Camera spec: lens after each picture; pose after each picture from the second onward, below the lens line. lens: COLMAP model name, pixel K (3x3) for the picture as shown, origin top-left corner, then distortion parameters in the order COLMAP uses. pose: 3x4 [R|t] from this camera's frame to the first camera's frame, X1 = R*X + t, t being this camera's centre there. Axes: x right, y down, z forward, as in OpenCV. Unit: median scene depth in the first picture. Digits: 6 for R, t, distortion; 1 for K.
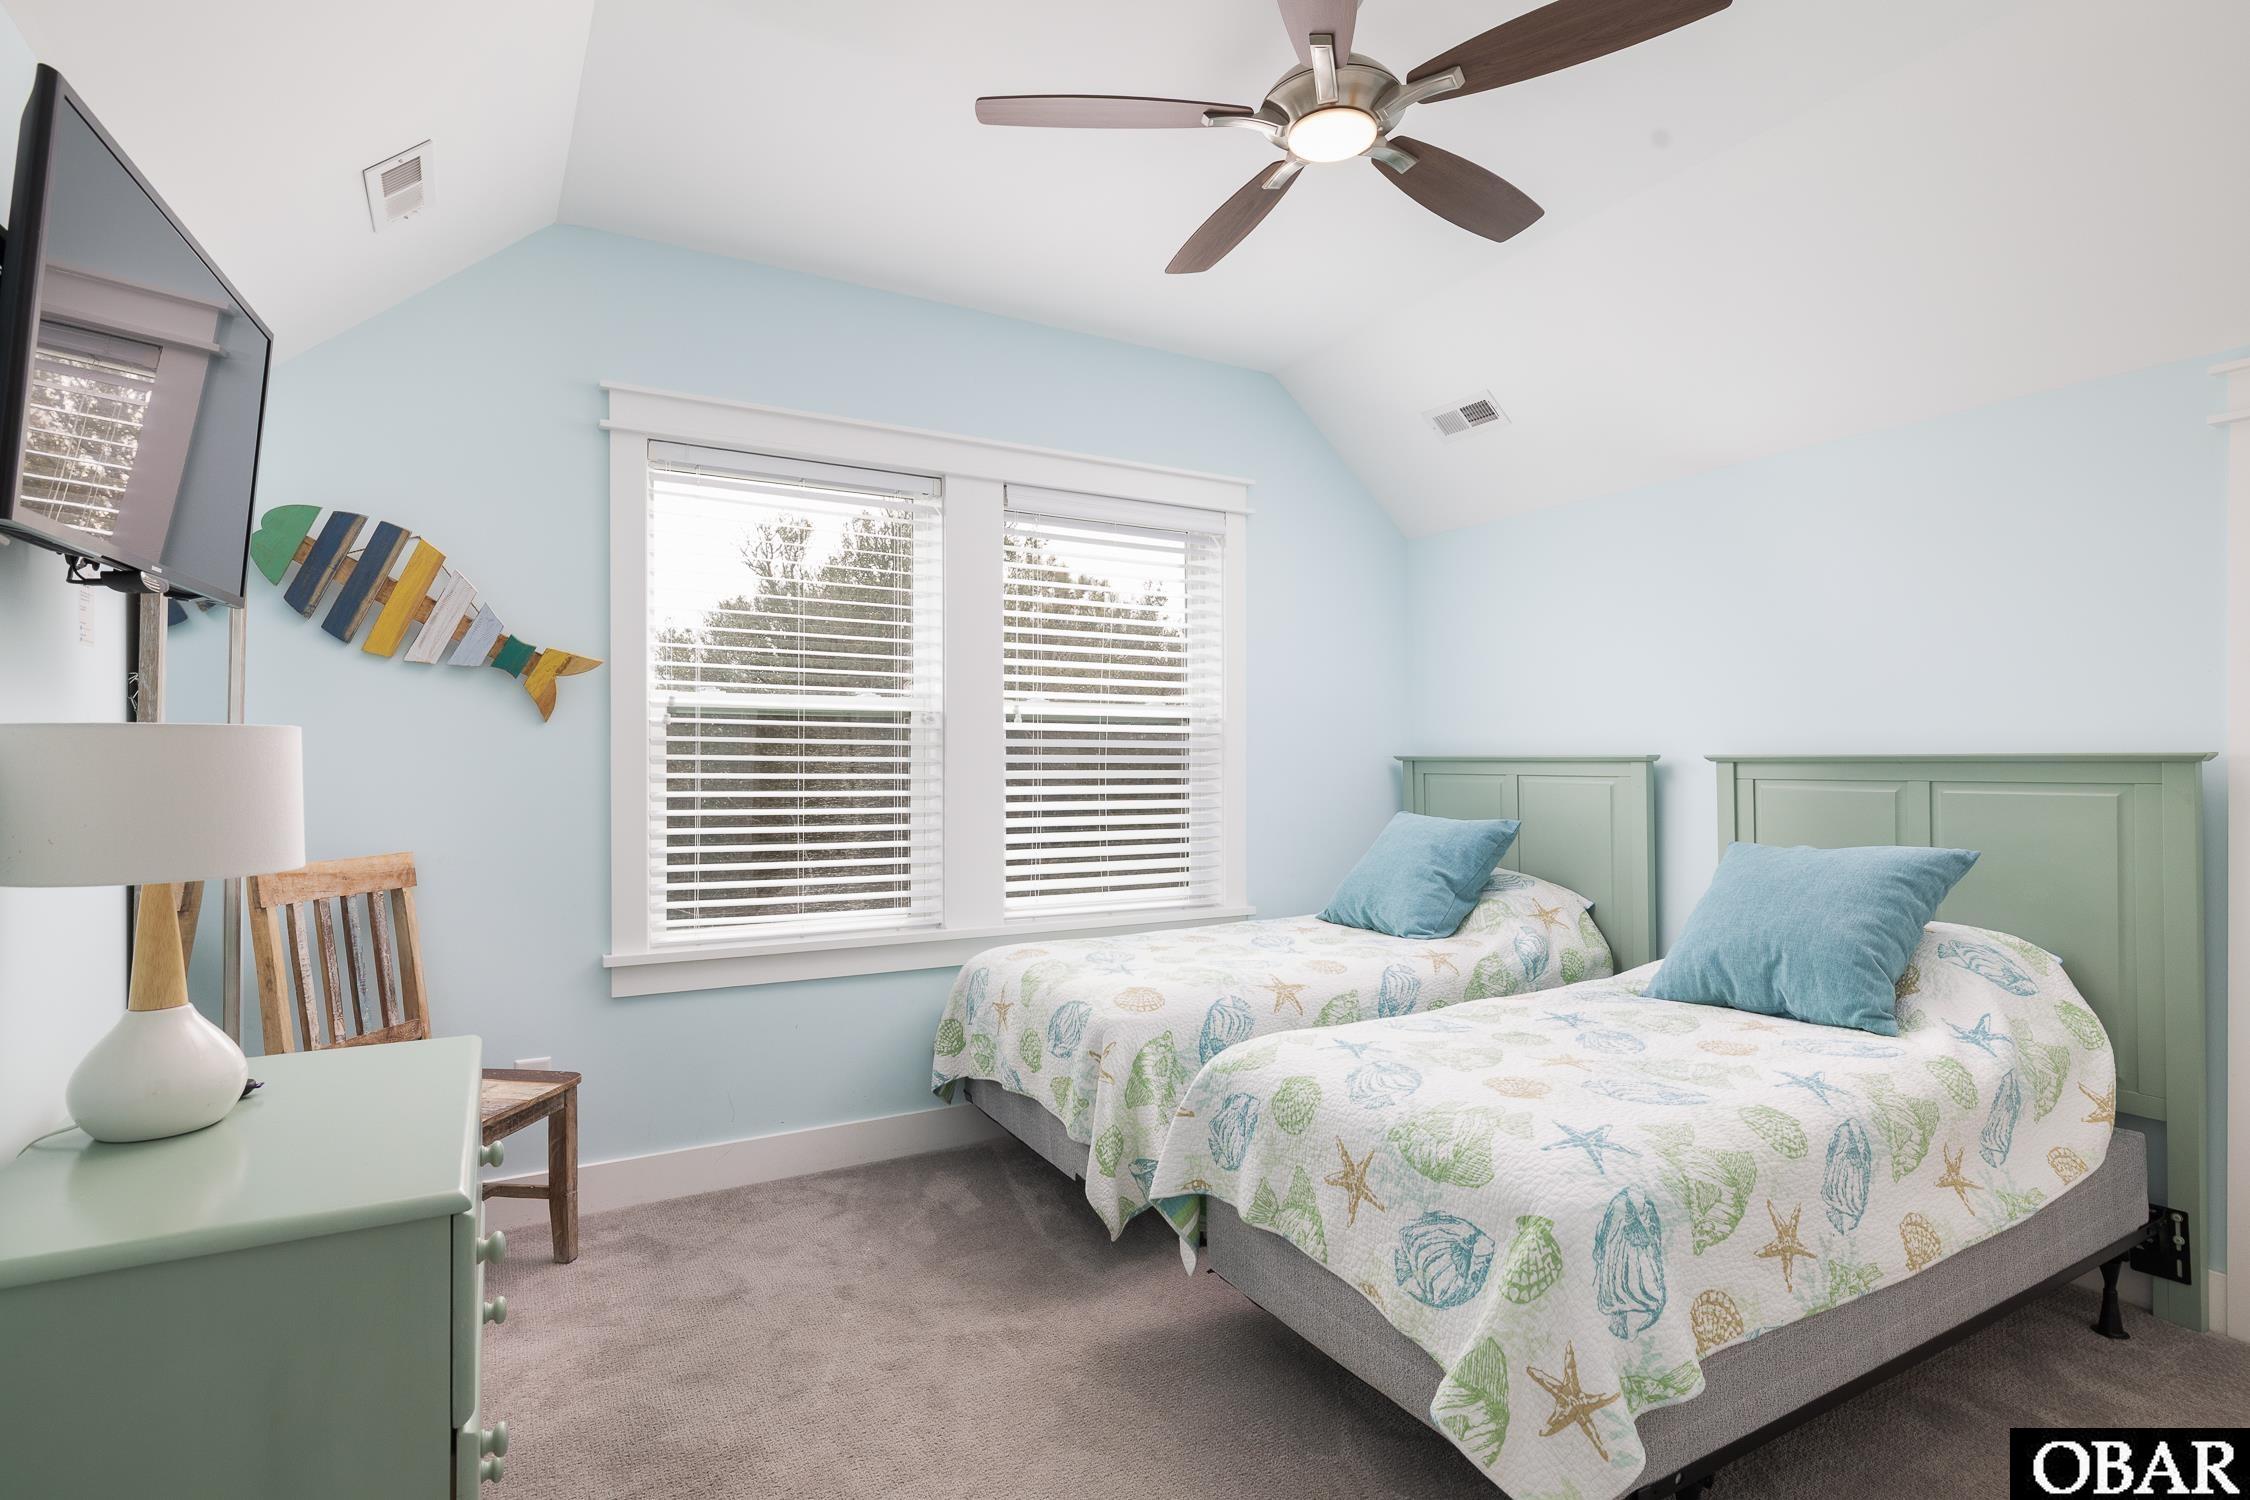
lens RADIAL K [[1118.4, 0, 1126.3], [0, 1118.4, 748.7], [0, 0, 1]] dist [0.003231, -0.000053]
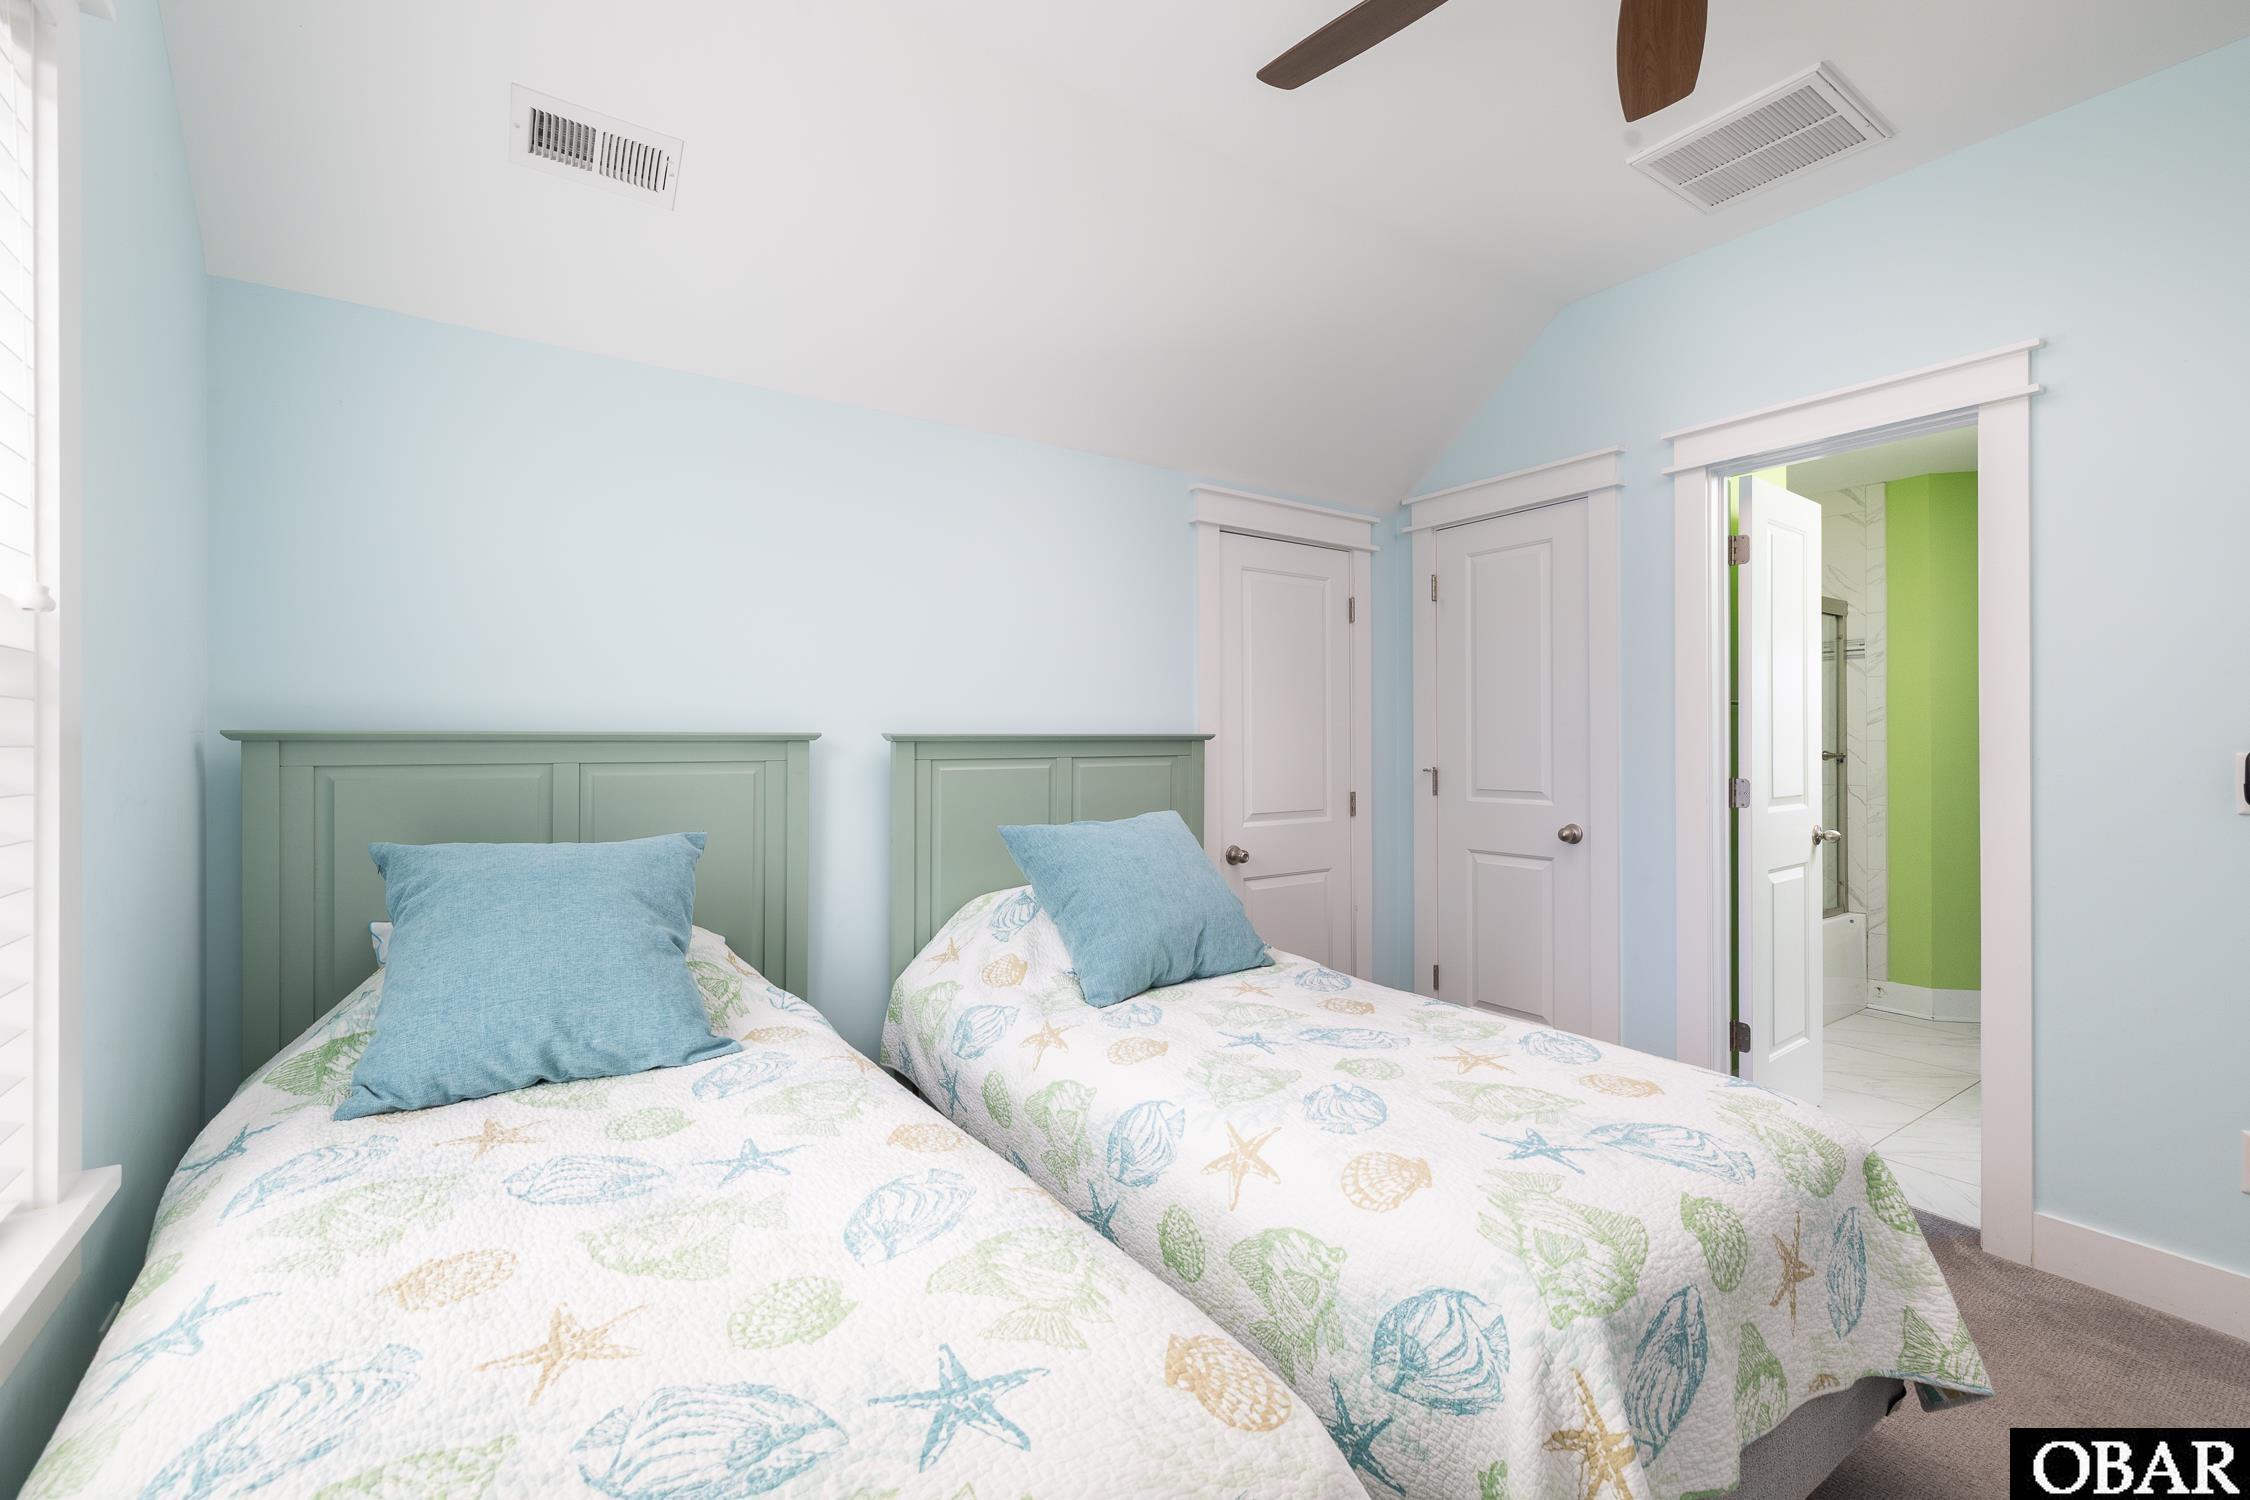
lens RADIAL K [[980.2, 0, 1114.4], [0, 980.2, 738.2], [0, 0, 1]] dist [0.009178, -0.000022]
pose [[-0.079558, 0.002284, 0.996828, -0.346443], [-0.010980, 0.999935, -0.003167, 0.012770], [-0.996770, -0.011198, -0.079528, 1.167515]]
